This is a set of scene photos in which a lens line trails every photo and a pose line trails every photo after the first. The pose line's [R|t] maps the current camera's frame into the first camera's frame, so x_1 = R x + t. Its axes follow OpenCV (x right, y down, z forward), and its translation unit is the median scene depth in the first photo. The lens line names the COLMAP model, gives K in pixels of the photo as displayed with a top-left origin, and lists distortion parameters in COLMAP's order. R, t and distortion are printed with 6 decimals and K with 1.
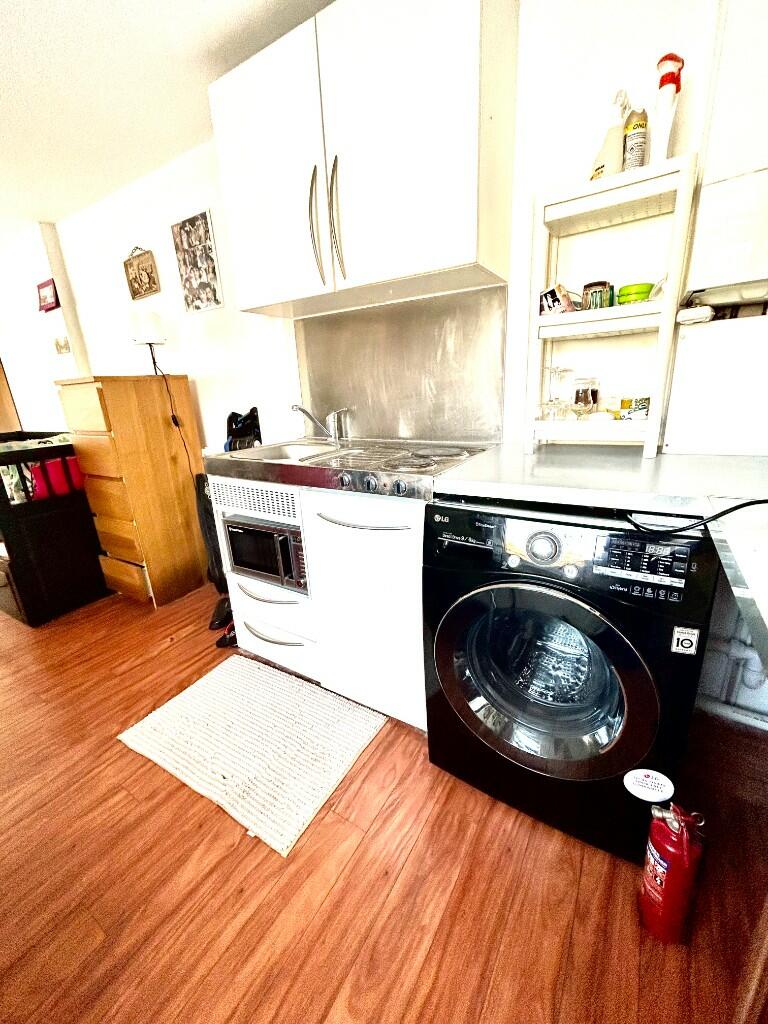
lens RADIAL K [[410.0, 0, 384.8], [0, 410.0, 514.7], [0, 0, 1]] dist [0.001556, -0.000272]
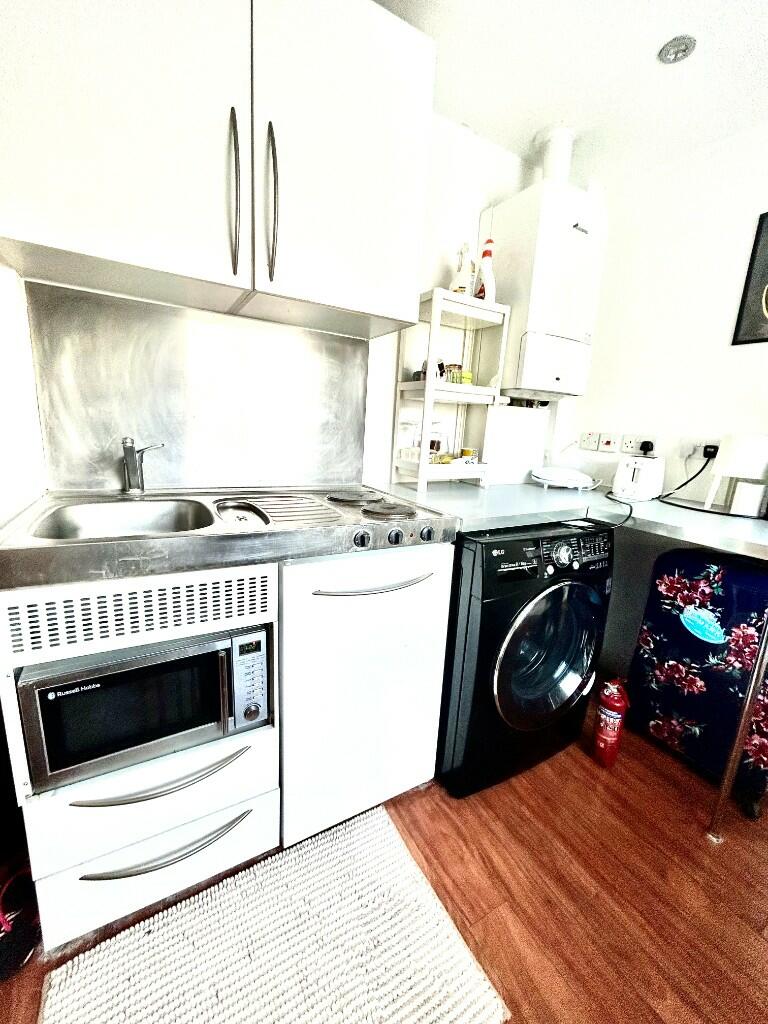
lens RADIAL K [[410.0, 0, 384.7], [0, 410.0, 510.0], [0, 0, 1]] dist [0.001556, -0.000272]
pose [[0.467334, -0.107784, 0.877486, -0.885641], [0.185977, 0.982316, 0.021613, -0.168767], [-0.864298, 0.153091, 0.479115, 0.643535]]
